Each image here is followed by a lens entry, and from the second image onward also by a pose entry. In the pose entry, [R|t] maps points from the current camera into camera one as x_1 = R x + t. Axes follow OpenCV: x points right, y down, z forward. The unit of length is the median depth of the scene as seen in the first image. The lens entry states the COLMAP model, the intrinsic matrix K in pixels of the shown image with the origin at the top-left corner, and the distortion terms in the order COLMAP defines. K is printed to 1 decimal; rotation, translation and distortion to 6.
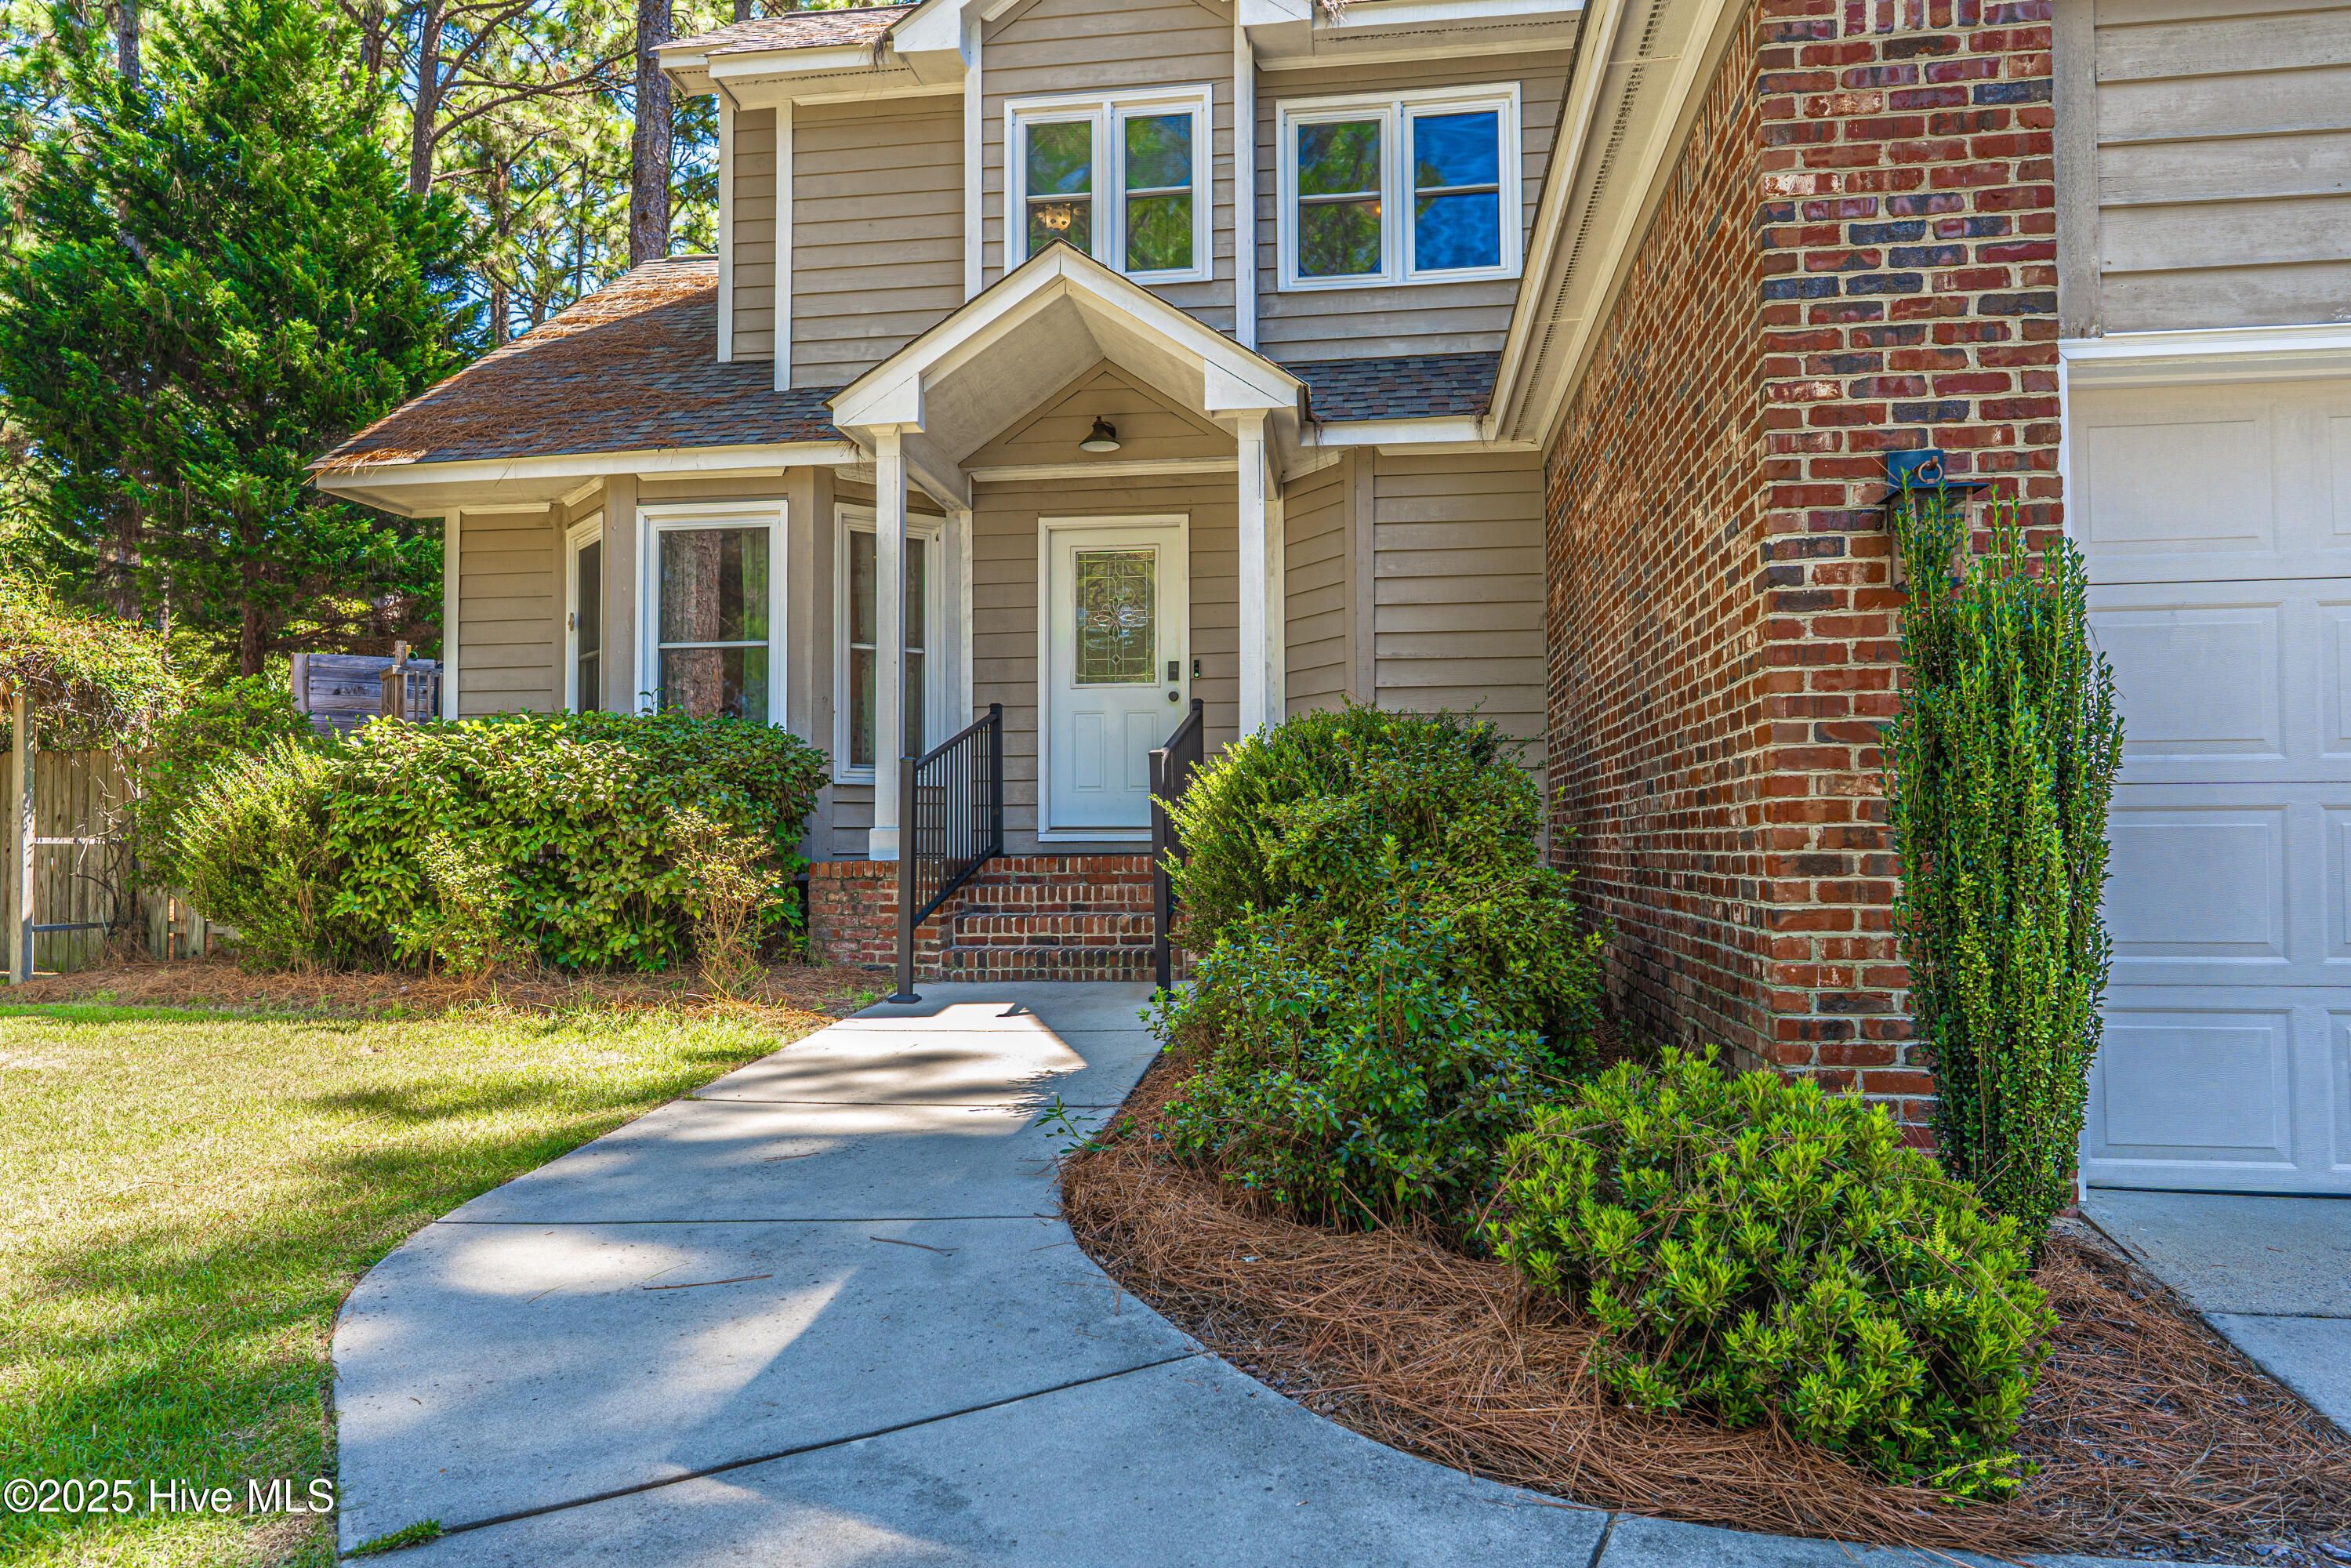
lens RADIAL K [[1569.9, 0, 1151.6], [0, 1569.9, 793.7], [0, 0, 1]] dist [-0.000887, 0.002438]
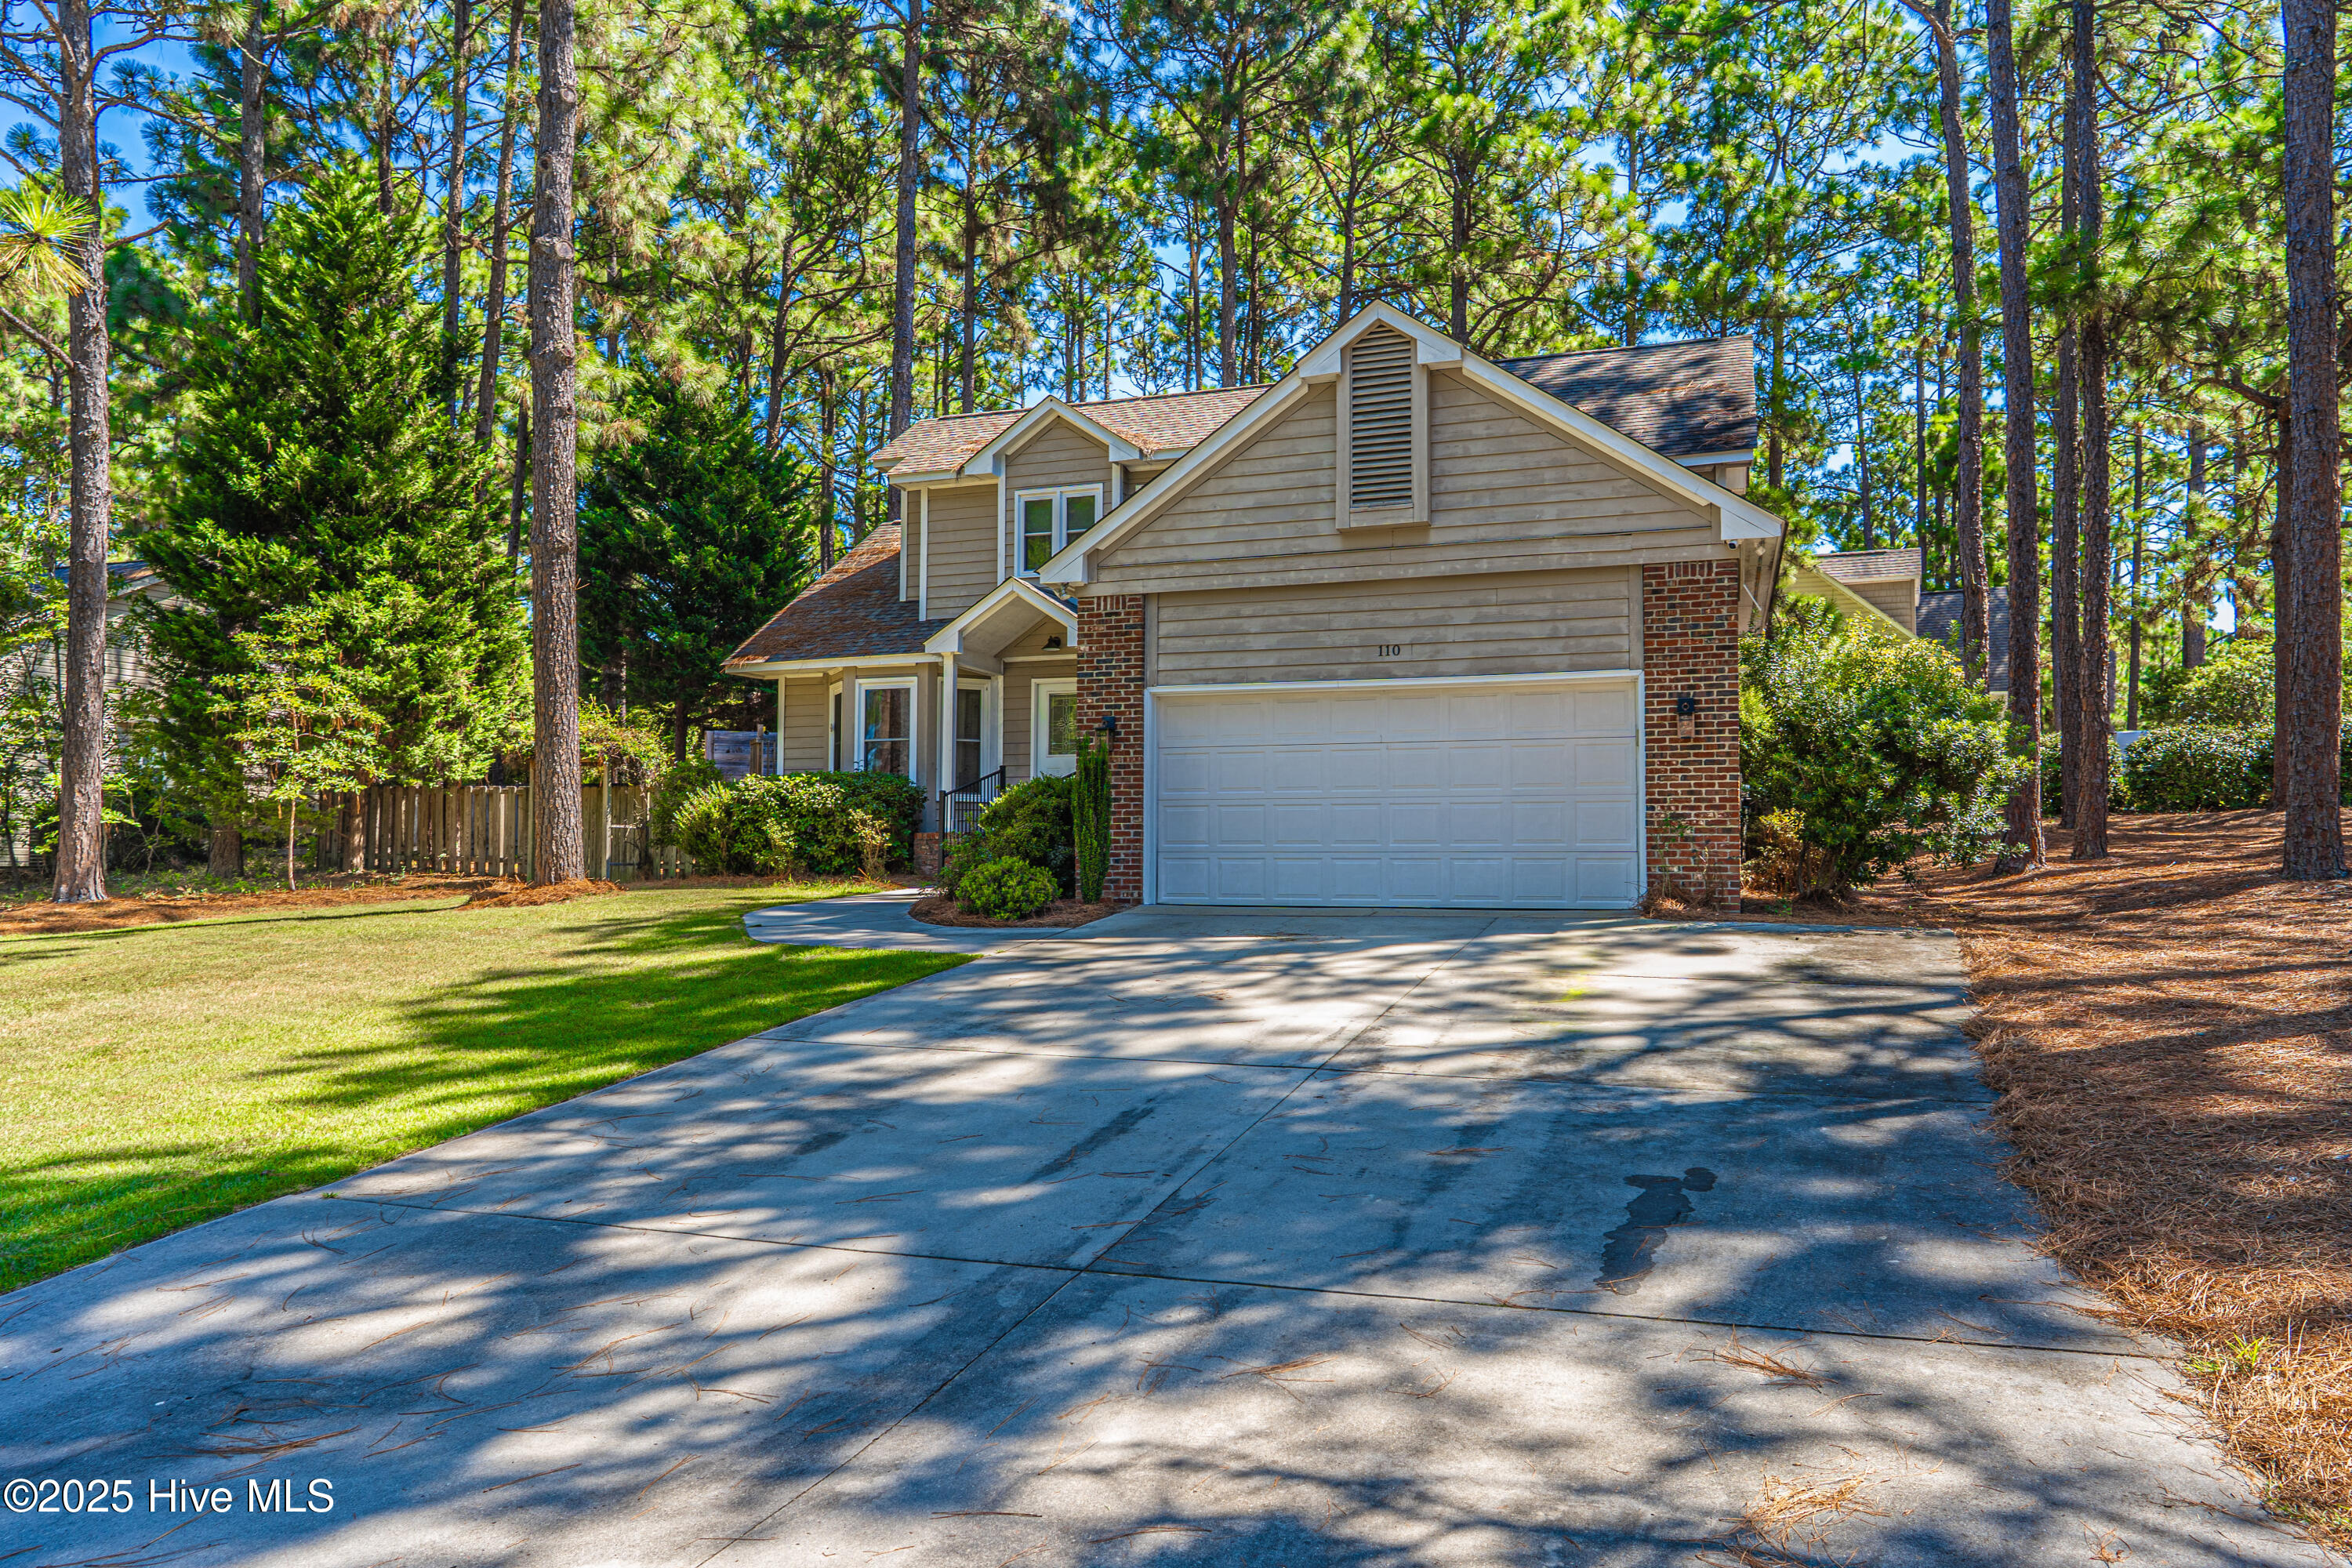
lens RADIAL K [[1569.4, 0, 1153.3], [0, 1569.4, 787.2], [0, 0, 1]] dist [-0.001647, 0.001967]
pose [[0.979436, -0.002568, -0.201740, 0.597375], [-0.000715, 0.999869, -0.016196, 0.011047], [0.201756, 0.016007, 0.979305, -1.229306]]
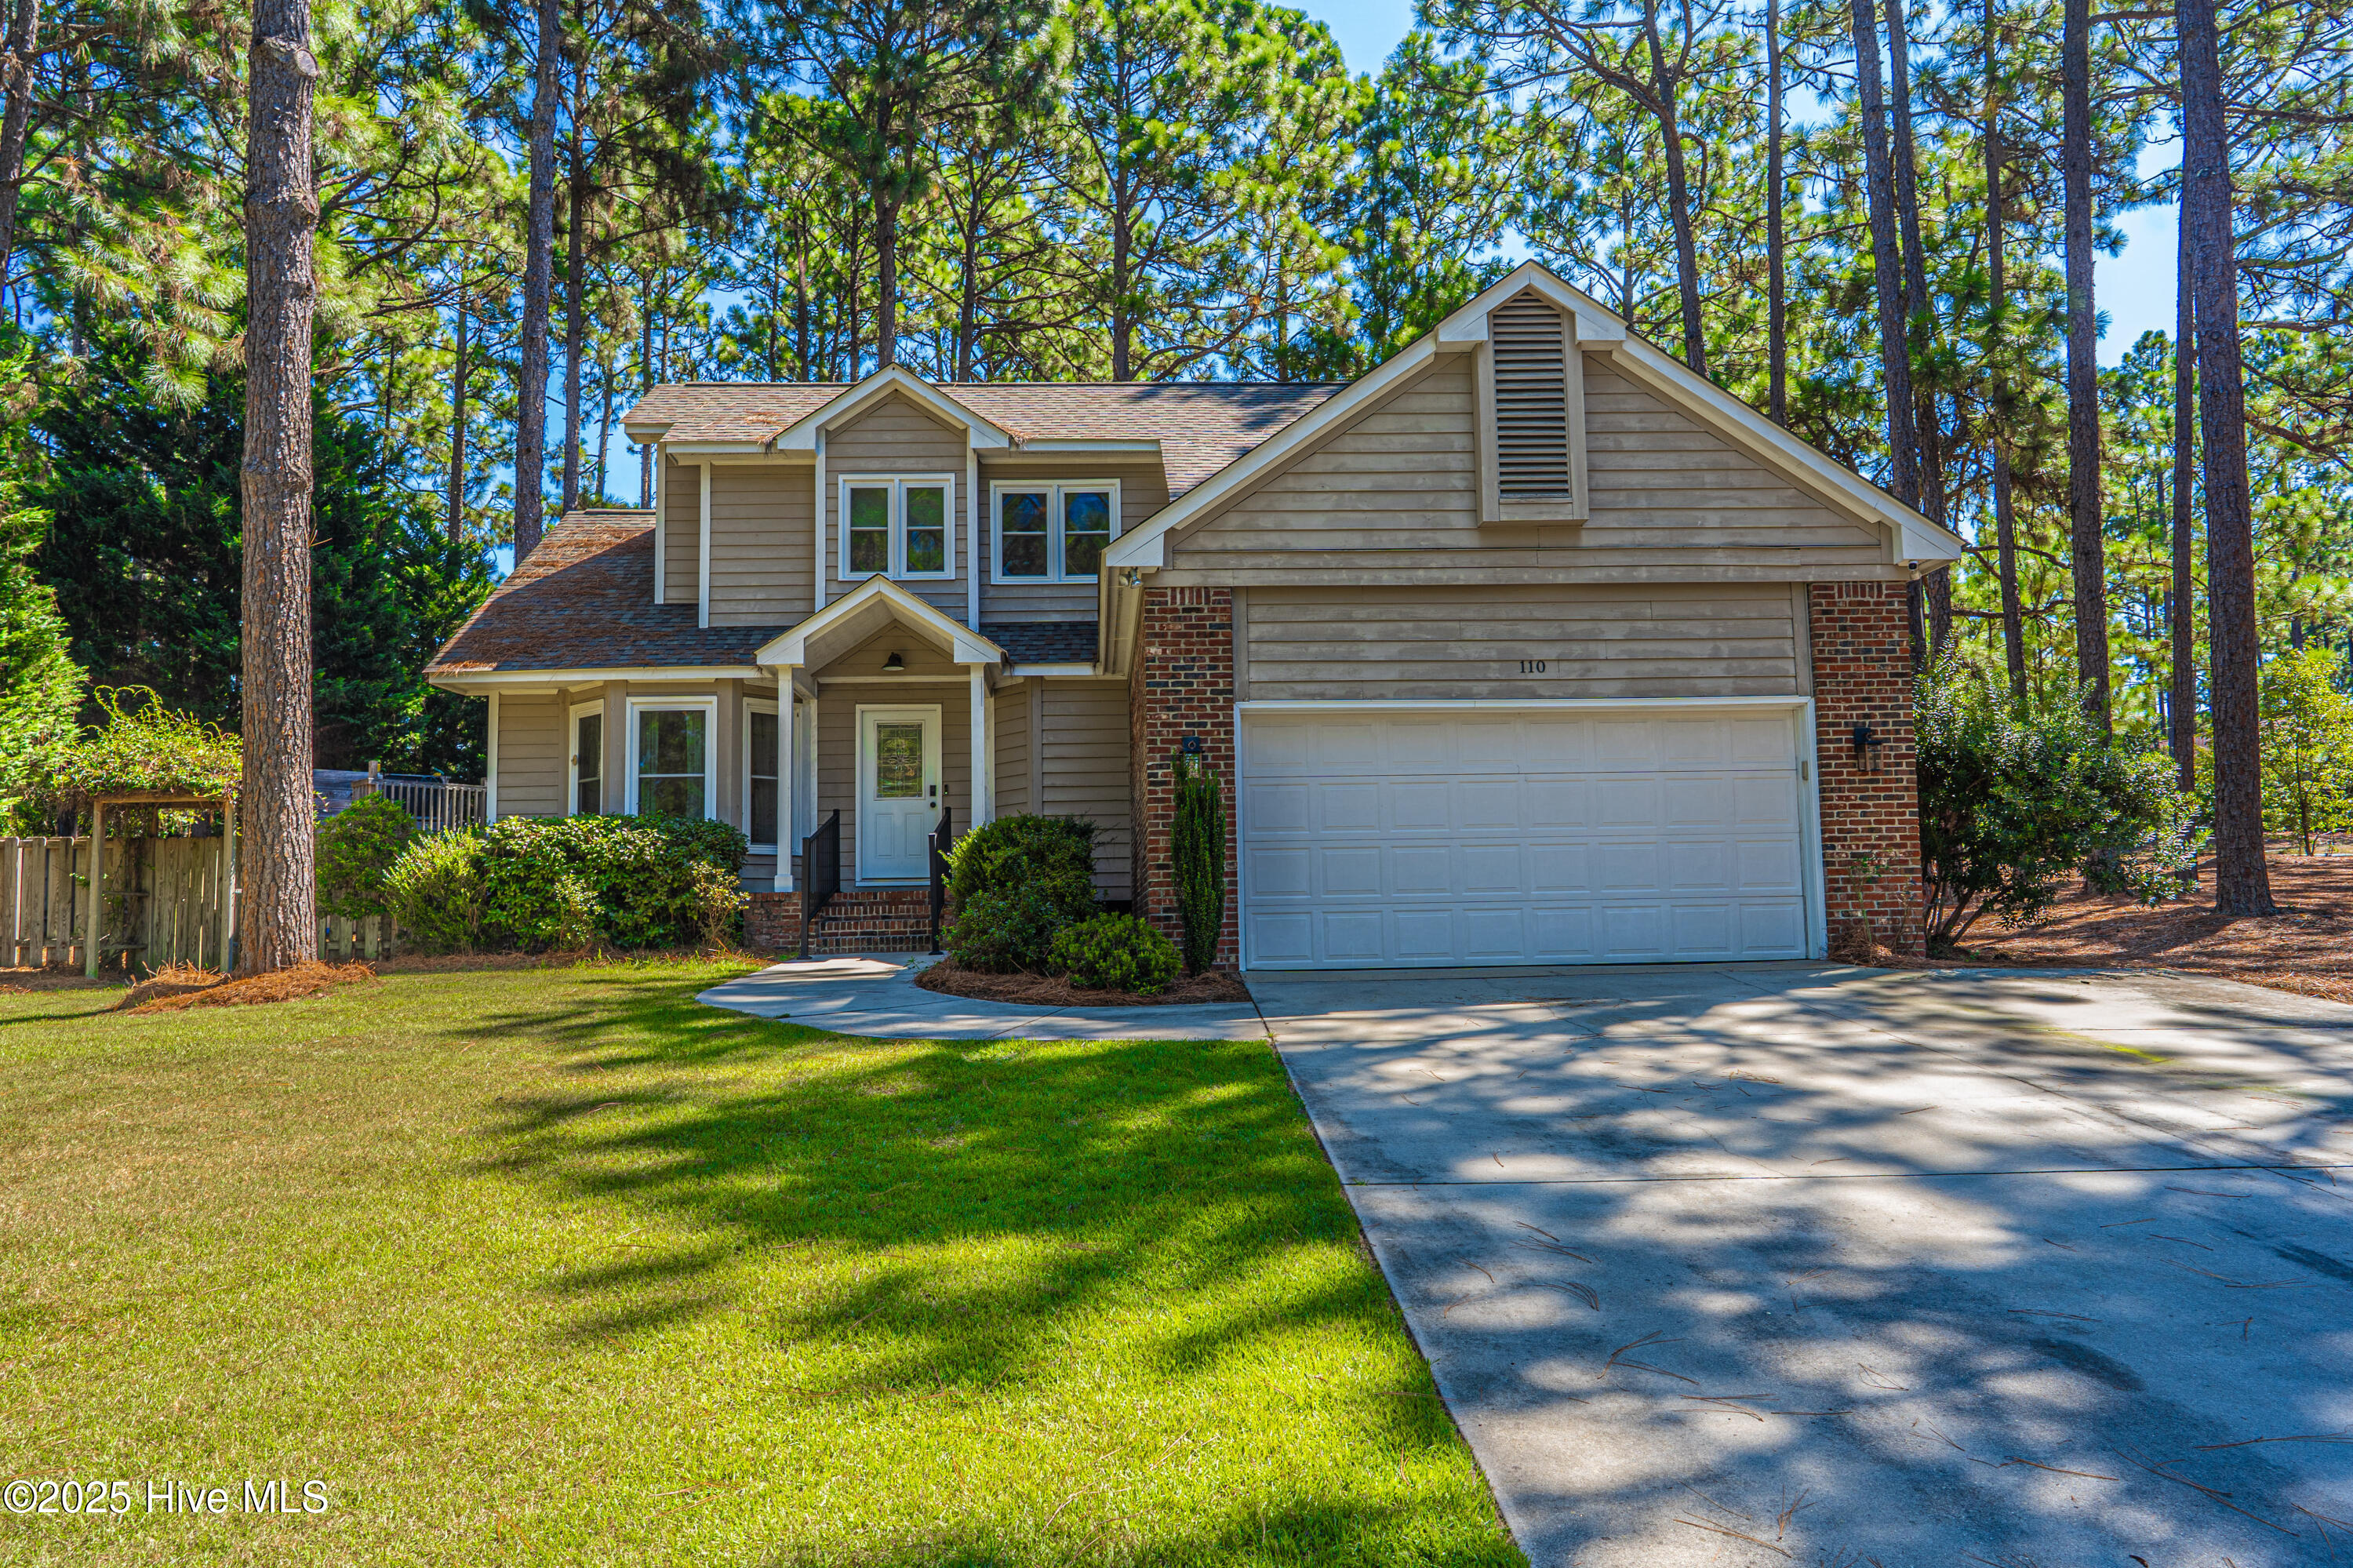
lens RADIAL K [[1577.9, 0, 1156.1], [0, 1577.9, 796.6], [0, 0, 1]] dist [-0.001052, -0.000333]
pose [[0.983014, 0.002981, 0.183508, -0.073785], [0.007484, 0.998385, -0.056310, 0.035576], [-0.183380, 0.056727, 0.981404, -0.908559]]
